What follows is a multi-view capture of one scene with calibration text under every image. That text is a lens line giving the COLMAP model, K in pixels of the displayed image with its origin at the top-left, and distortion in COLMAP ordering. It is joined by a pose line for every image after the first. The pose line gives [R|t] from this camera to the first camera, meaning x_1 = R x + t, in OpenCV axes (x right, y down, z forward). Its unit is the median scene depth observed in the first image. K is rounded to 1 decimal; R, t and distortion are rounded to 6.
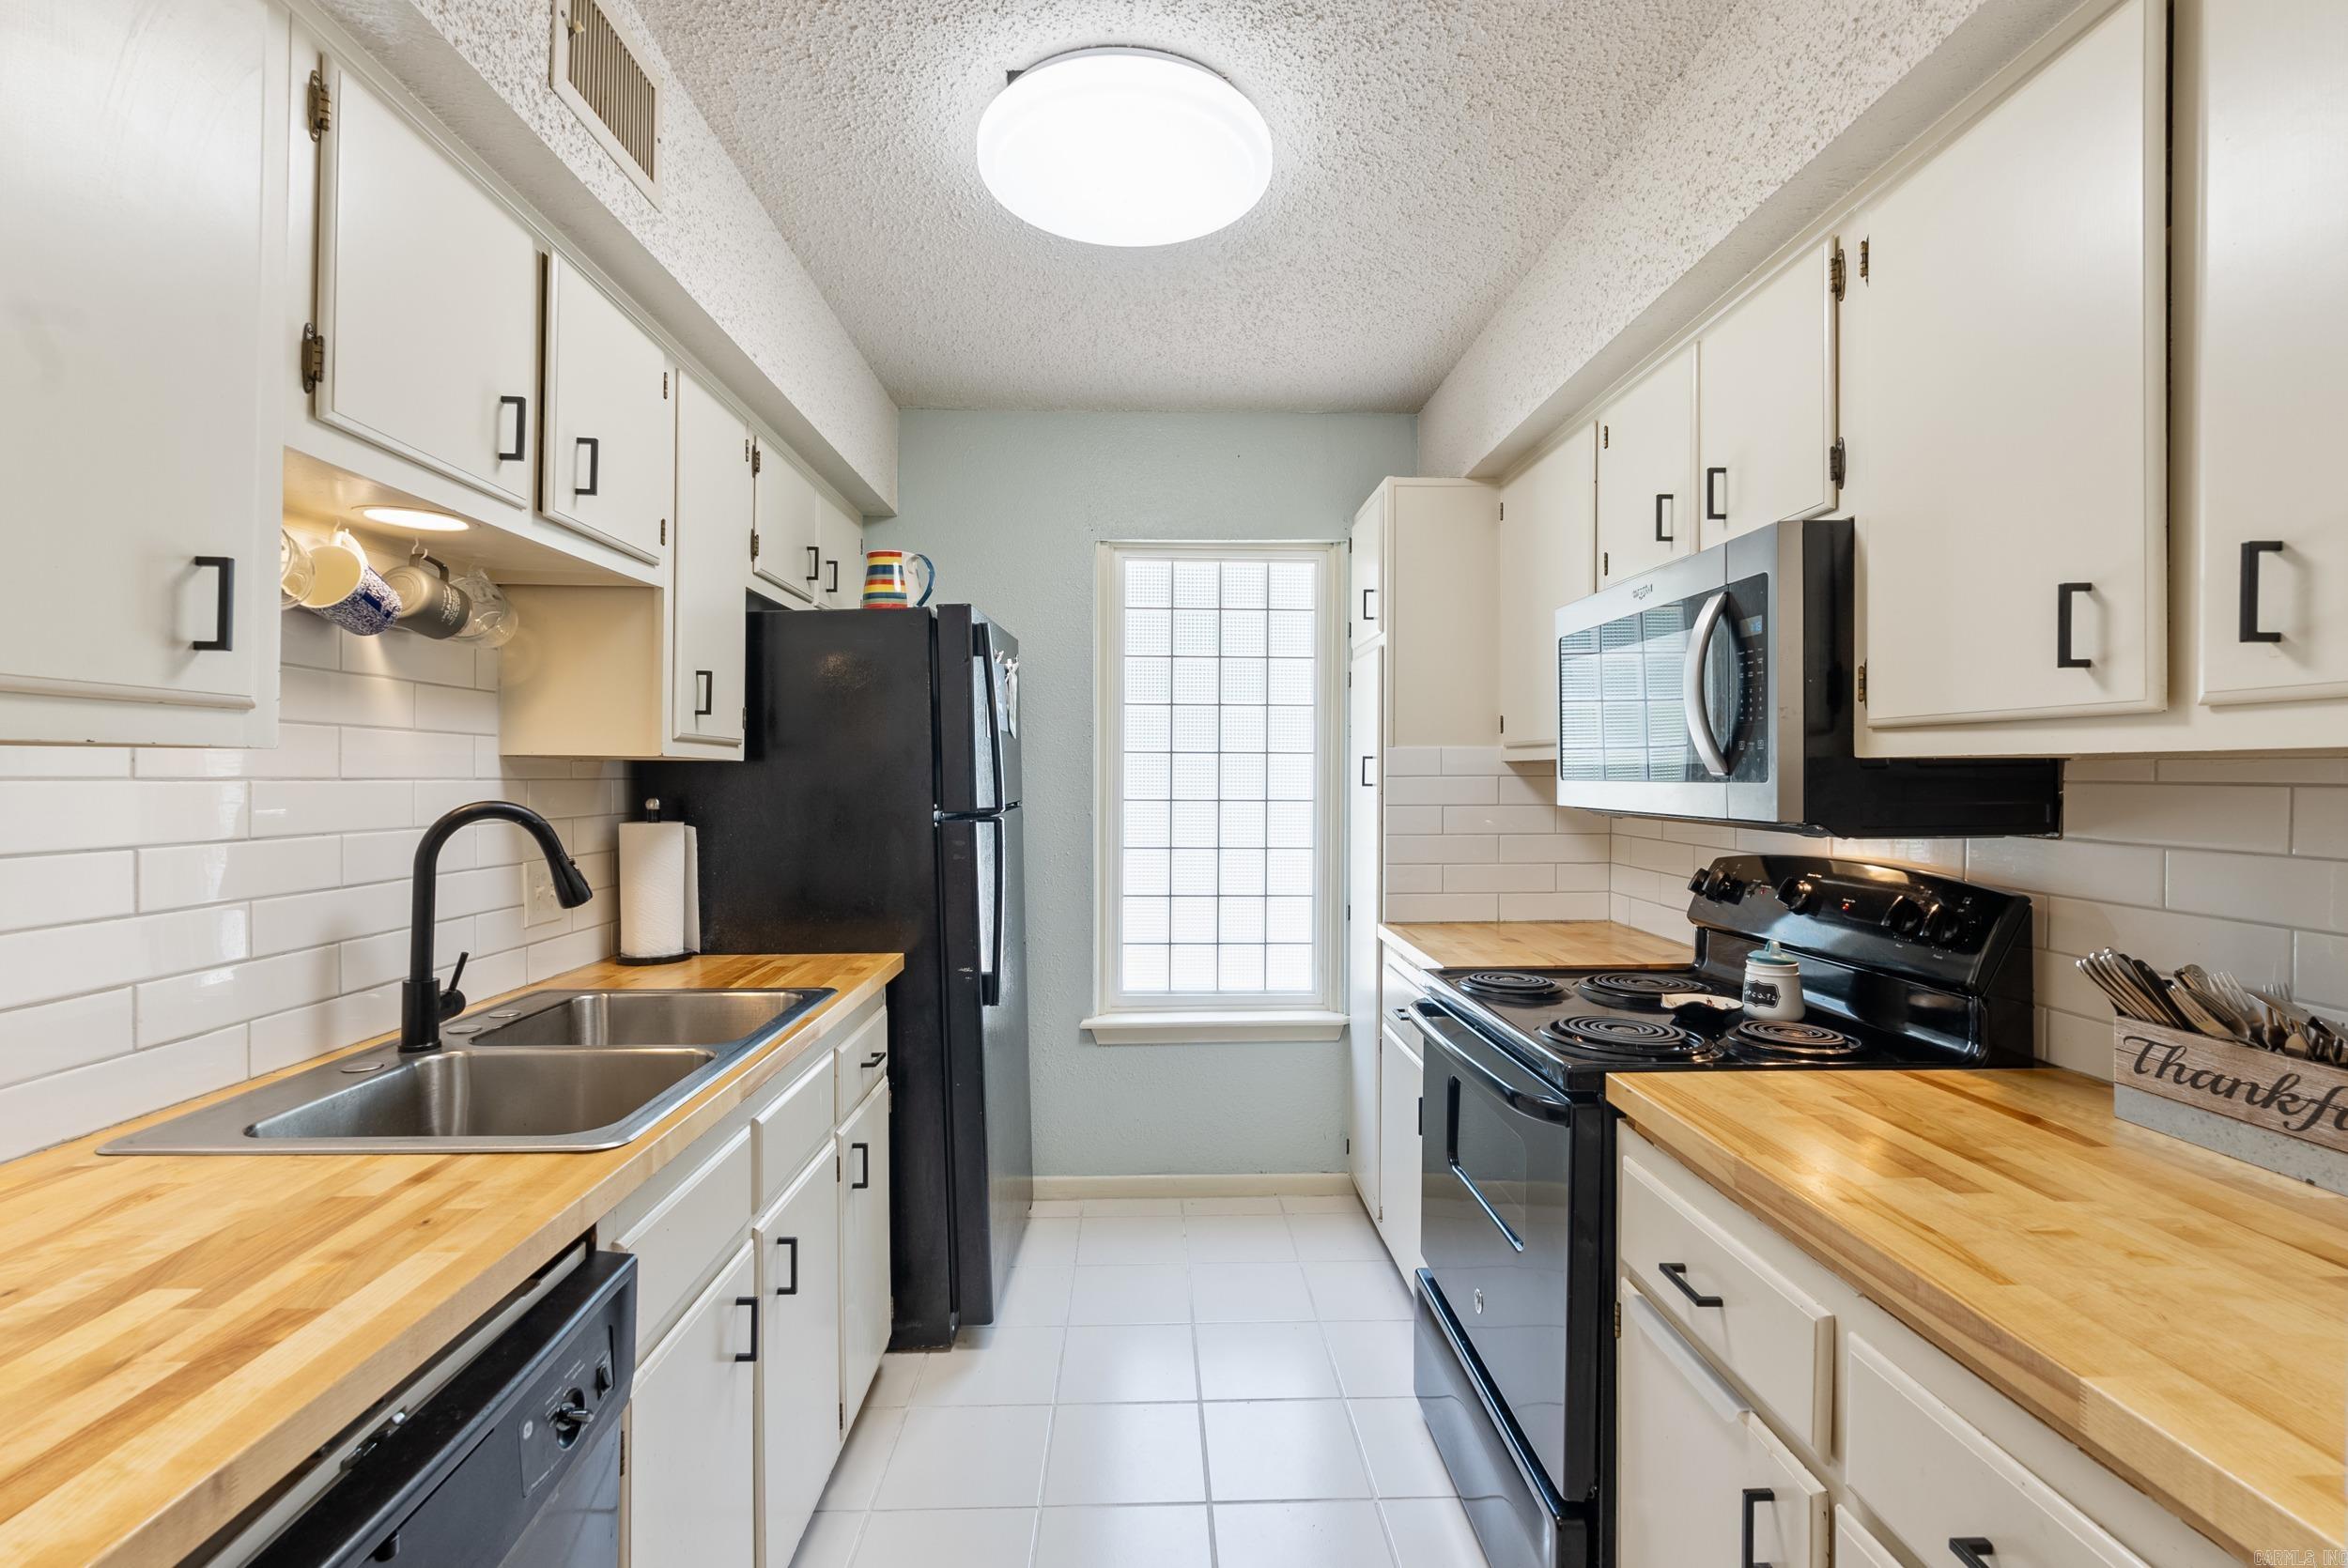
lens RADIAL K [[1038.6, 0, 1177.4], [0, 1038.6, 772.2], [0, 0, 1]] dist [-0.006165, 0.000301]
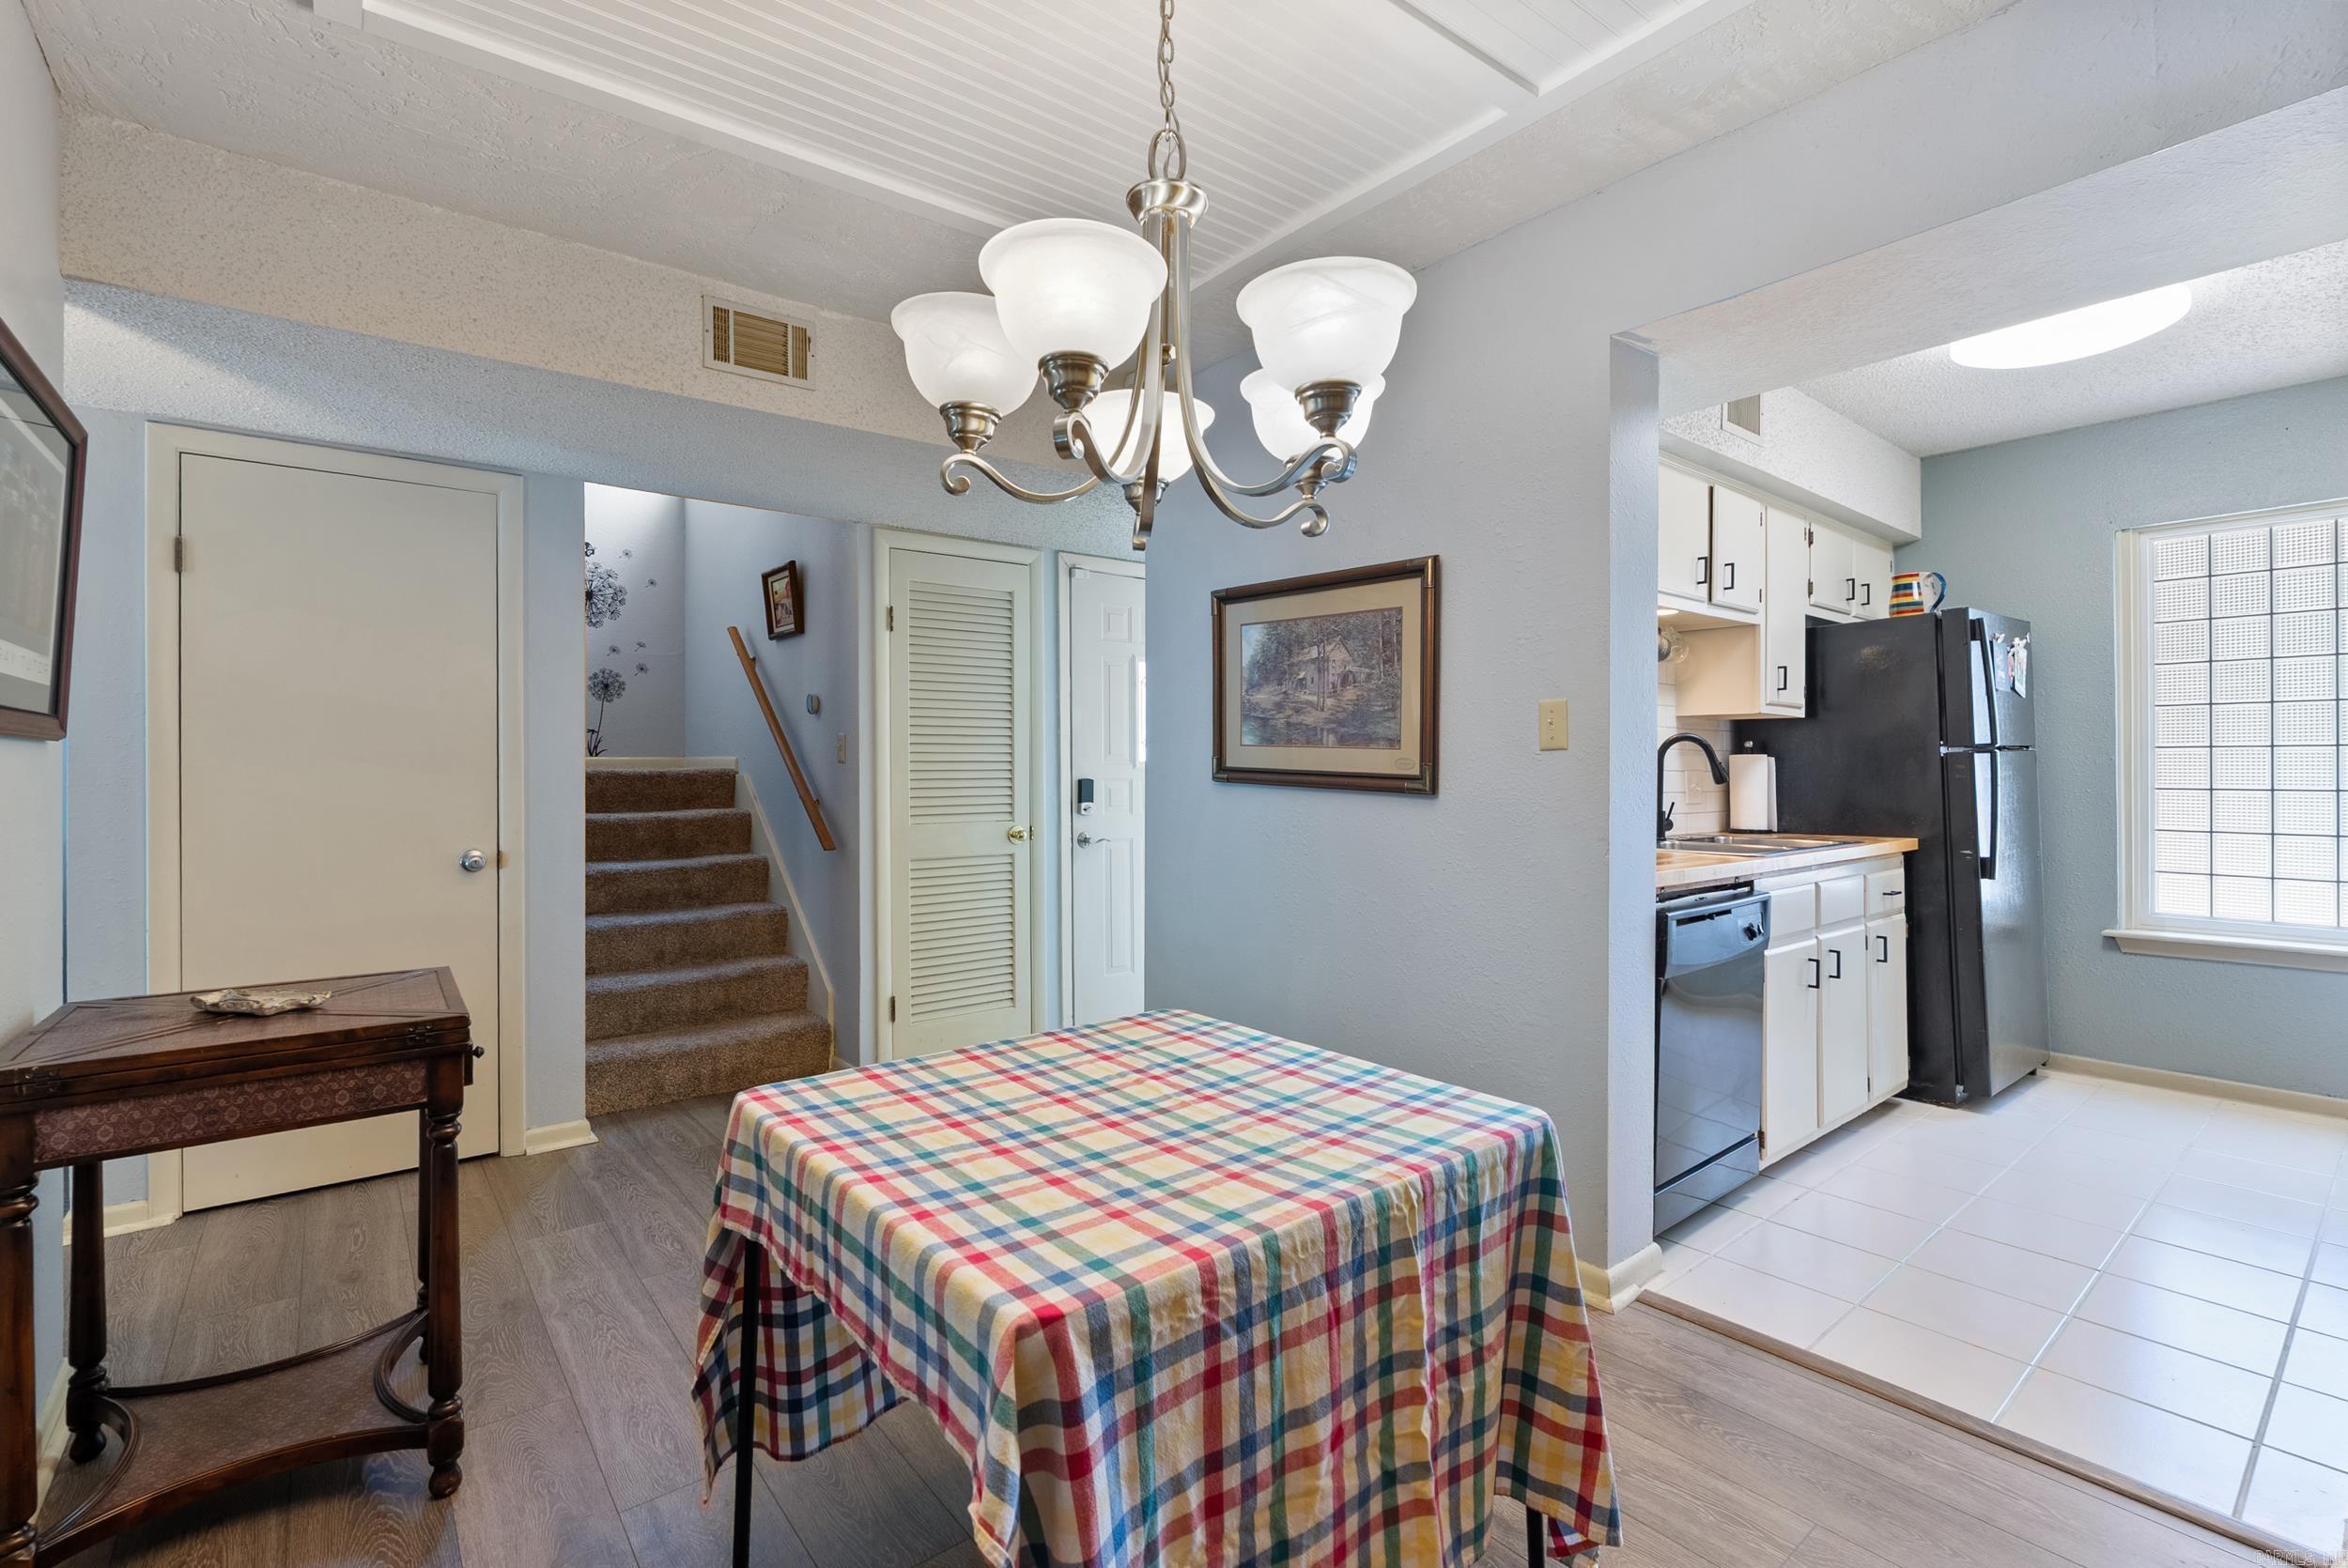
lens RADIAL K [[1038.6, 0, 1170.7], [0, 1038.6, 769.3], [0, 0, 1]] dist [-0.006165, 0.000301]
pose [[0.600201, -0.002404, -0.799846, 0.299521], [0.004745, 0.999989, 0.000555, 0.065277], [0.799835, -0.004128, 0.600205, -0.805847]]
